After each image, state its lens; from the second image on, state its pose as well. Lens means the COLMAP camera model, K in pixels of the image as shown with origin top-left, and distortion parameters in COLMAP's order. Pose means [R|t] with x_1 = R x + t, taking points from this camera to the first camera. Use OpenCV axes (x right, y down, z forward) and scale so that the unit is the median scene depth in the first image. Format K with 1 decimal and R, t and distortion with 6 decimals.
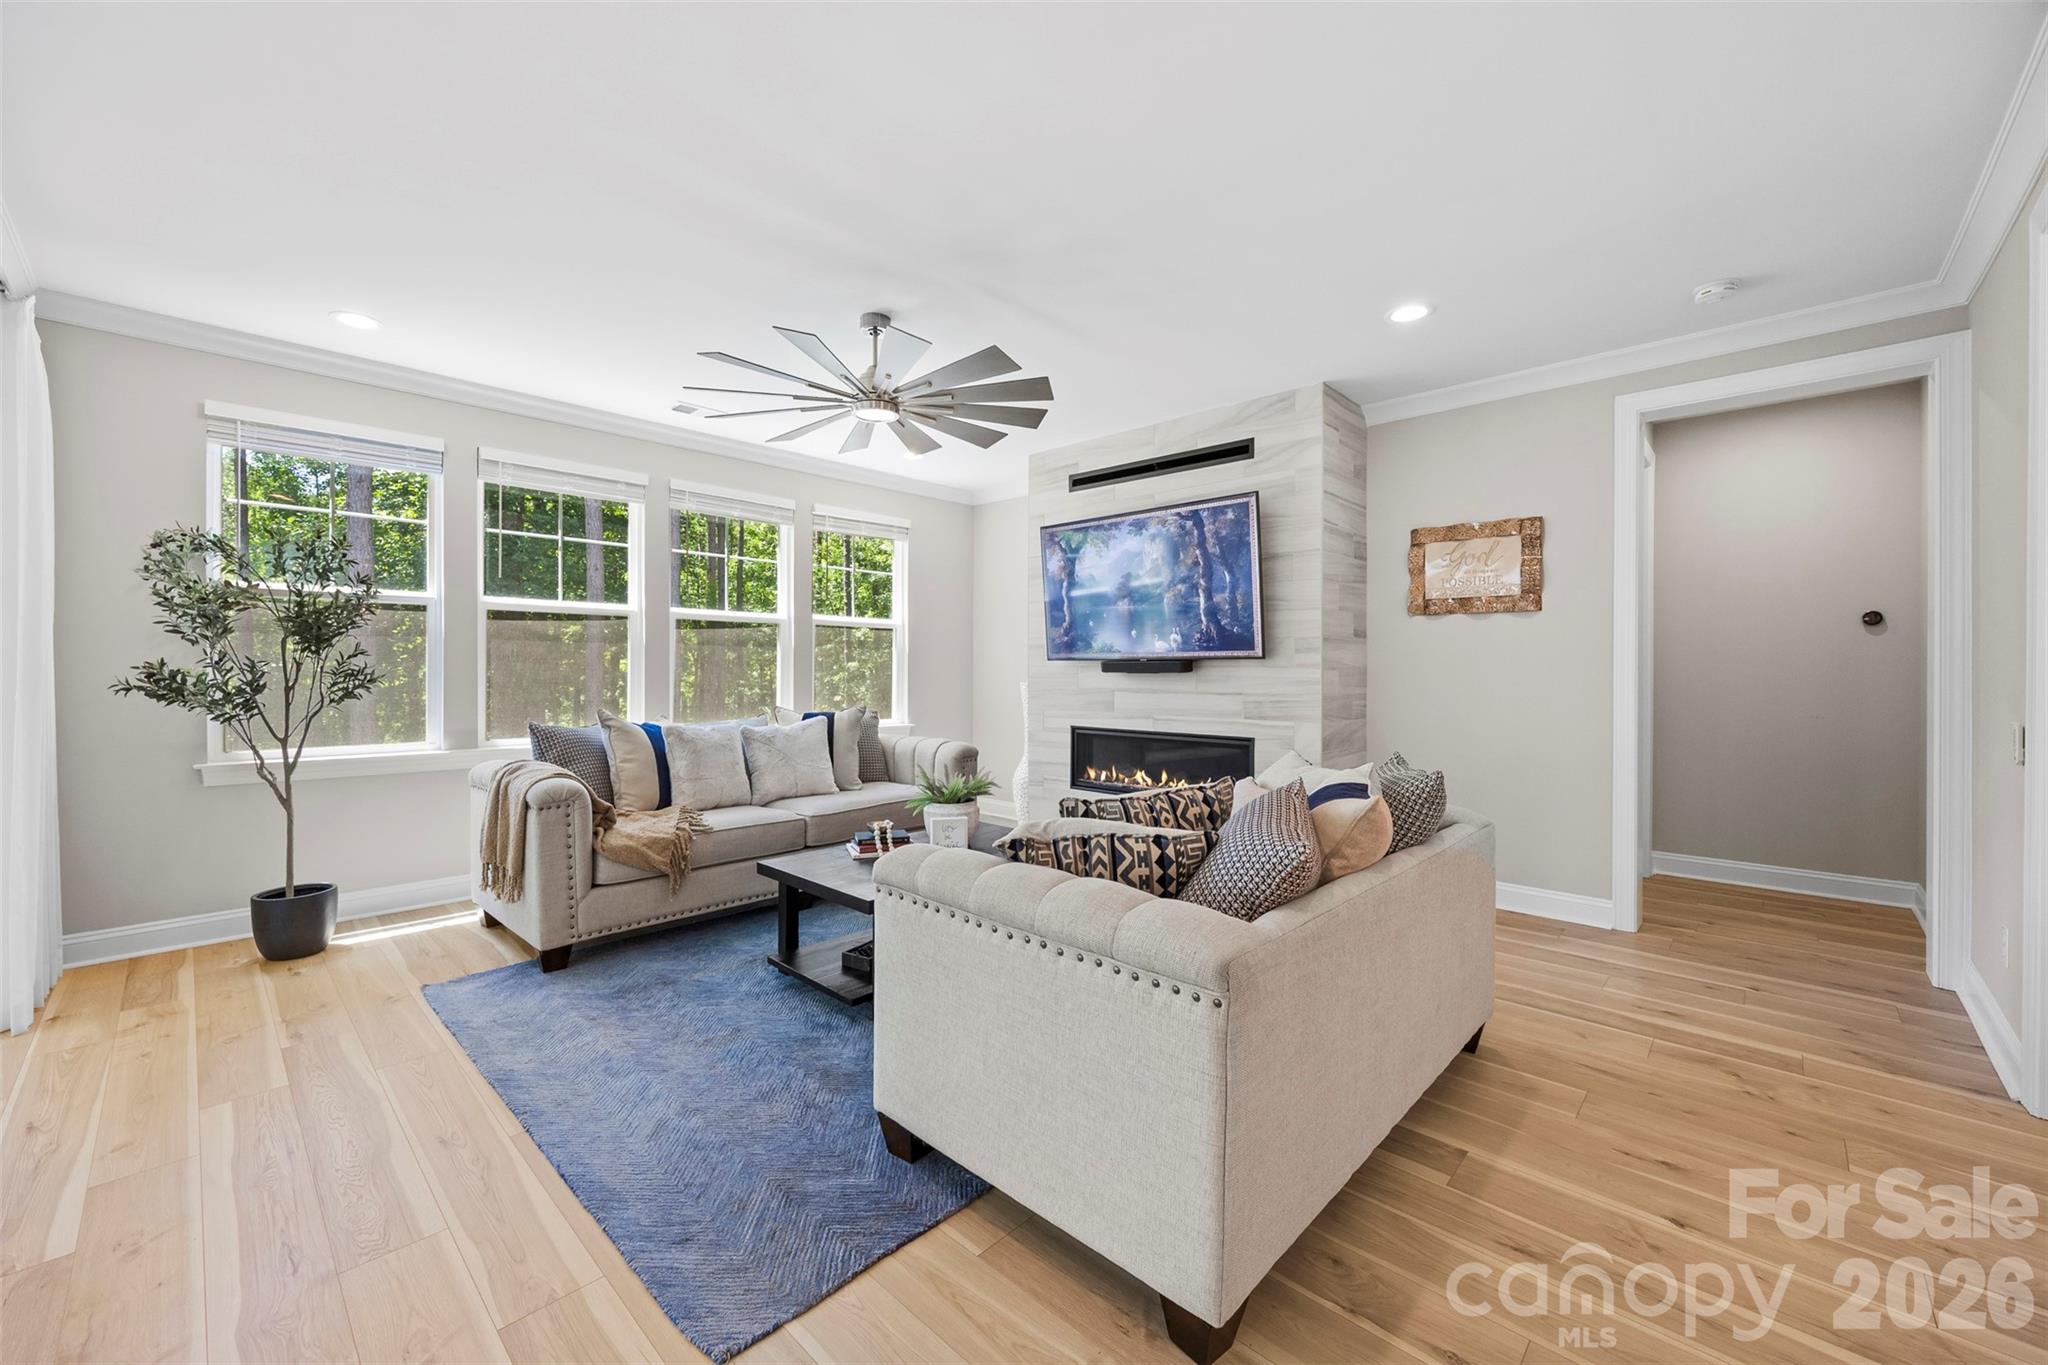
lens RADIAL K [[799.2, 0, 1019.5], [0, 799.2, 667.4], [0, 0, 1]] dist [-0.000576, 0.000085]
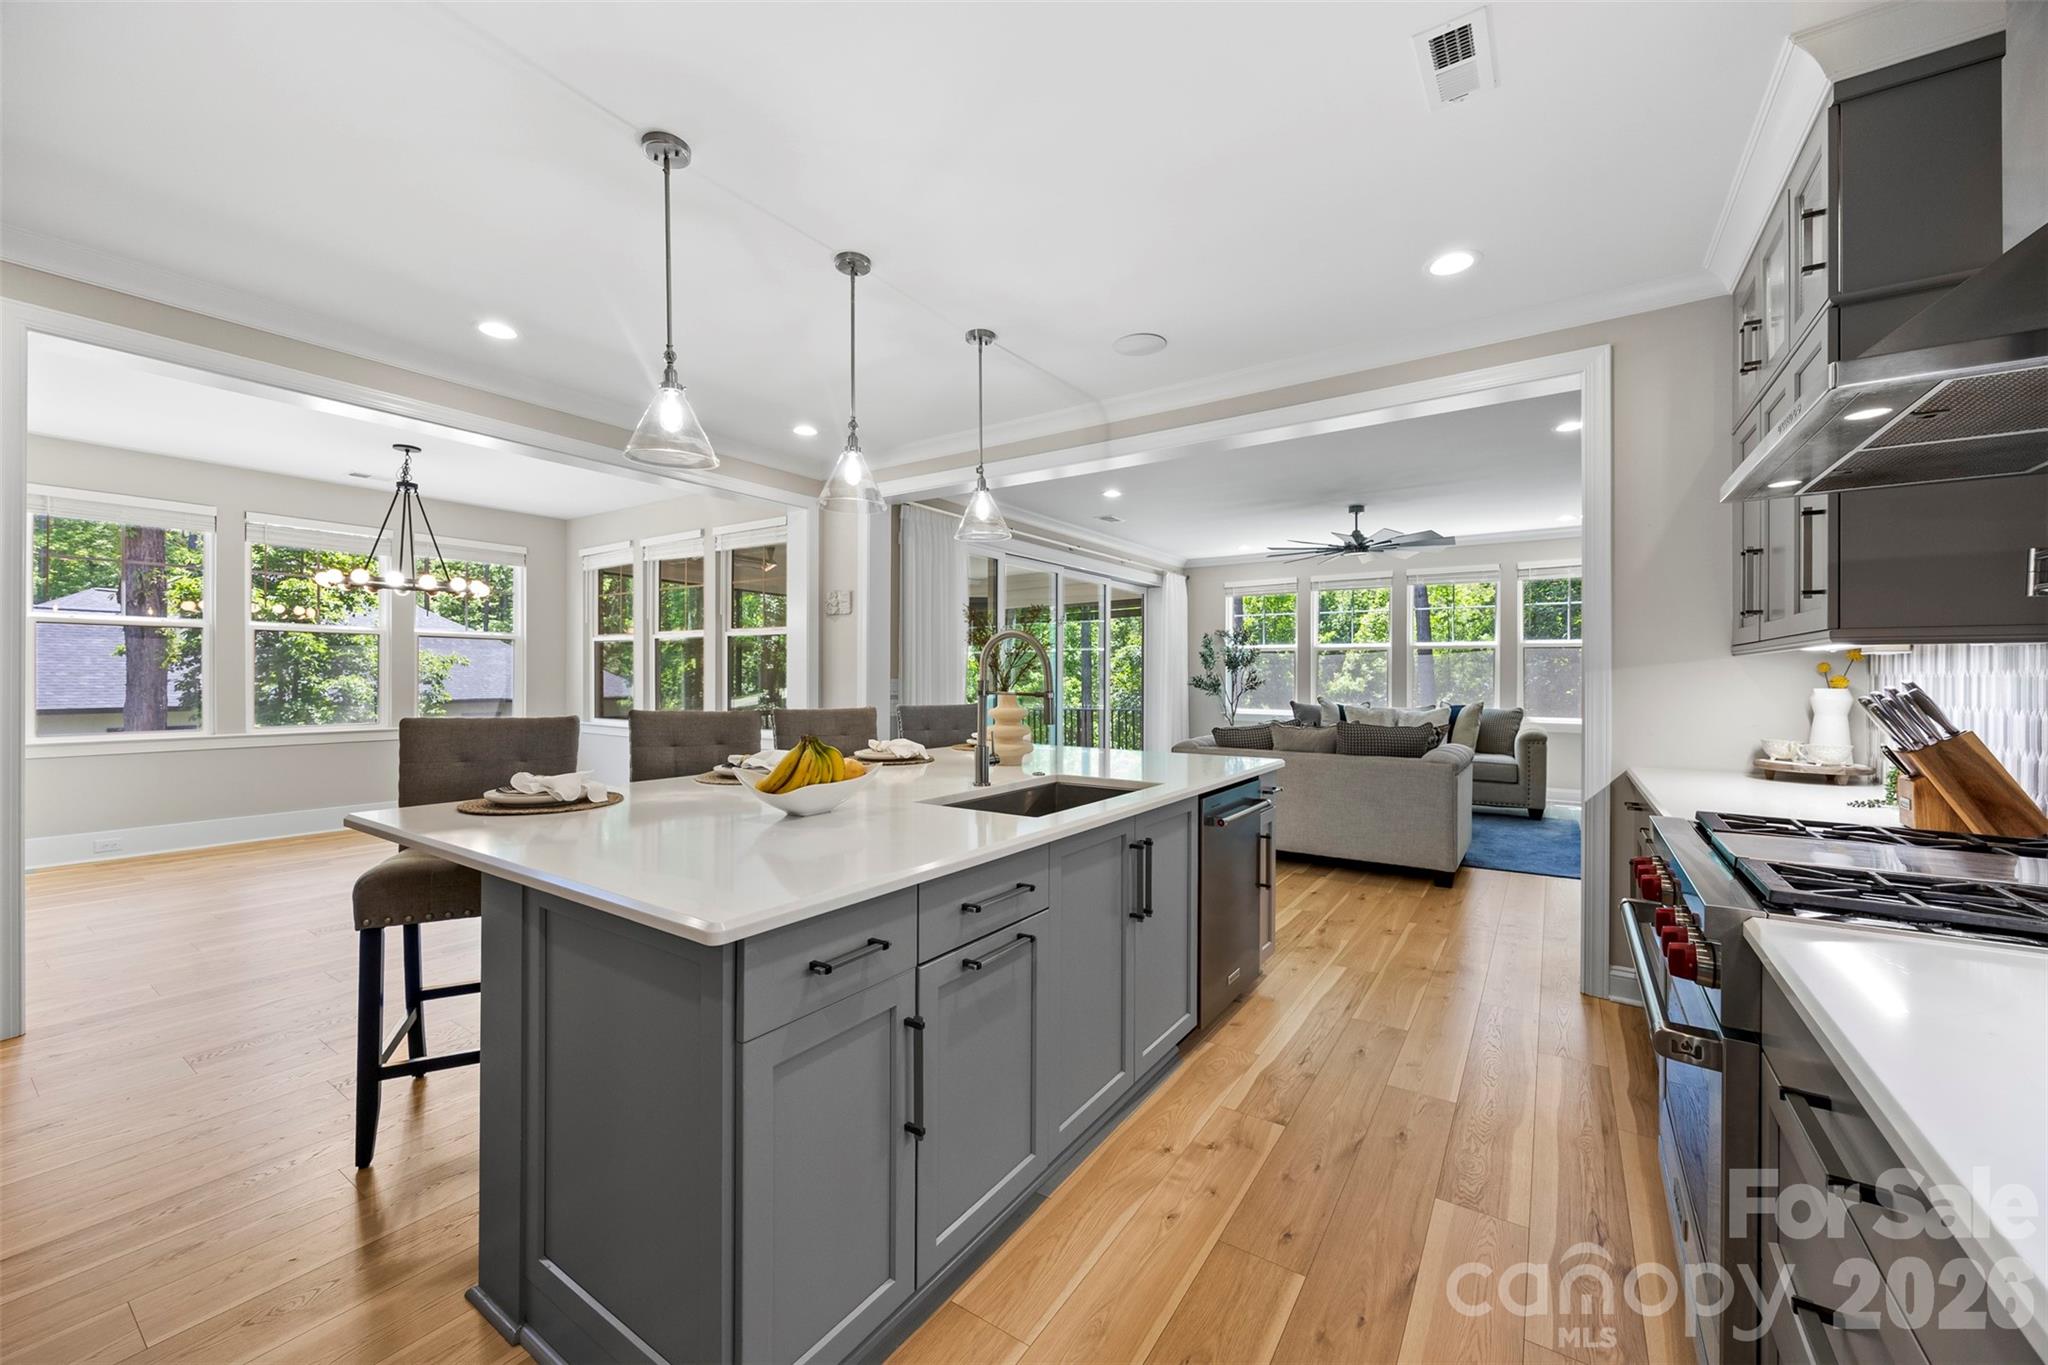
lens RADIAL K [[802.4, 0, 1024.0], [0, 802.4, 682.5], [0, 0, 1]] dist [0.000271, 0.000050]
pose [[0.161406, 0.002402, -0.986885, 1.461201], [-0.001884, 0.999996, 0.002126, 0.011256], [0.986886, 0.001516, 0.161410, -0.124957]]
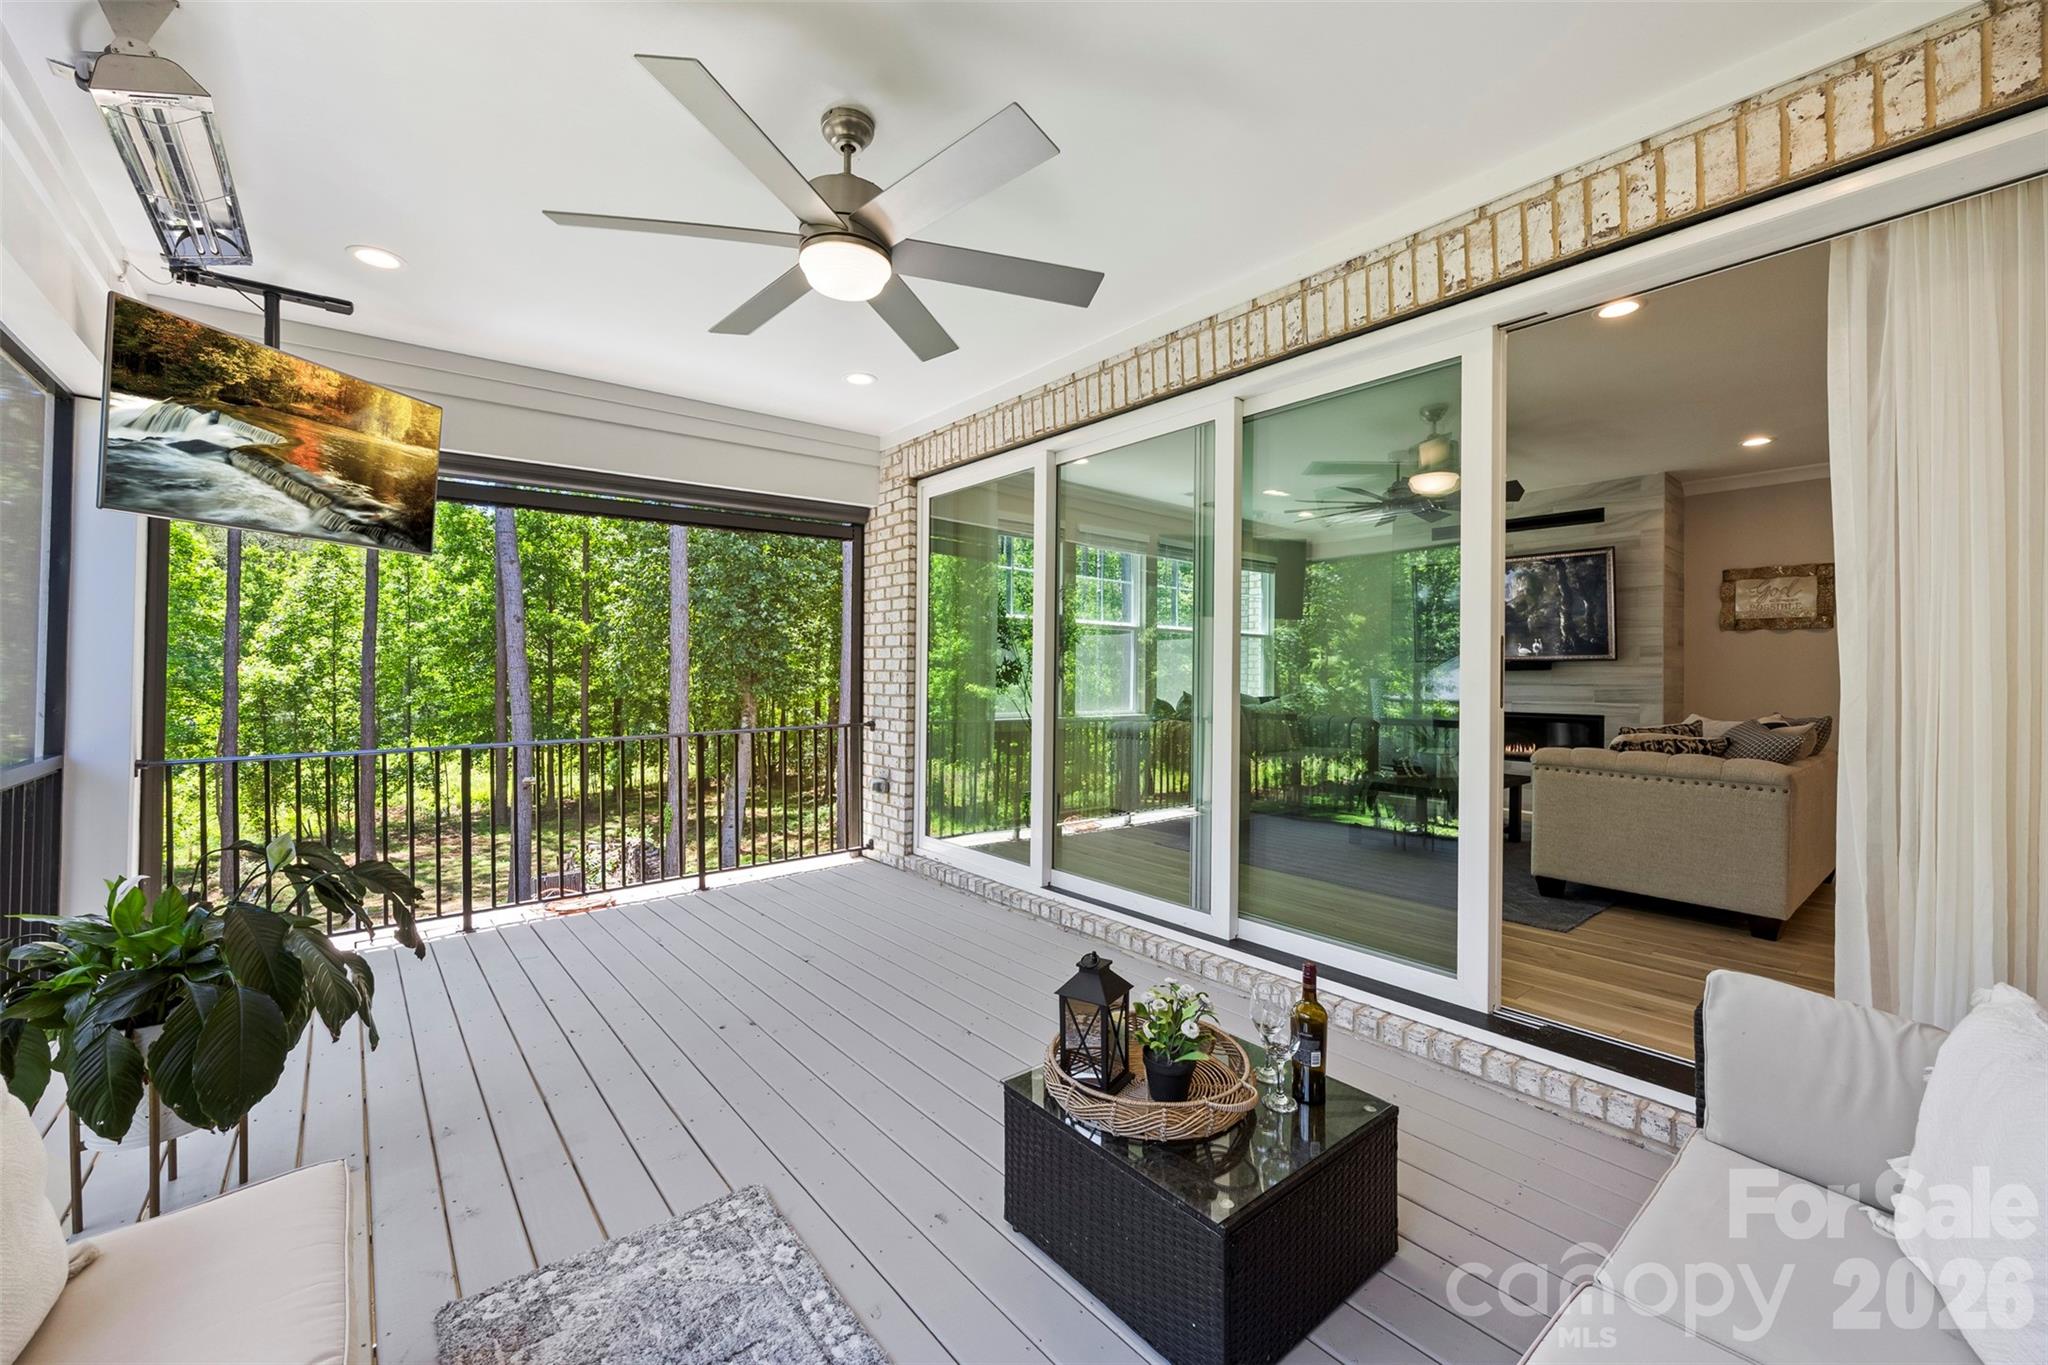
lens RADIAL K [[799.2, 0, 1019.5], [0, 799.2, 667.4], [0, 0, 1]] dist [-0.000576, 0.000085]
pose [[0.991915, 0.006159, -0.126752, -0.624769], [-0.006672, 0.999971, -0.003619, 0.015283], [0.126726, 0.004435, 0.991928, -0.620135]]
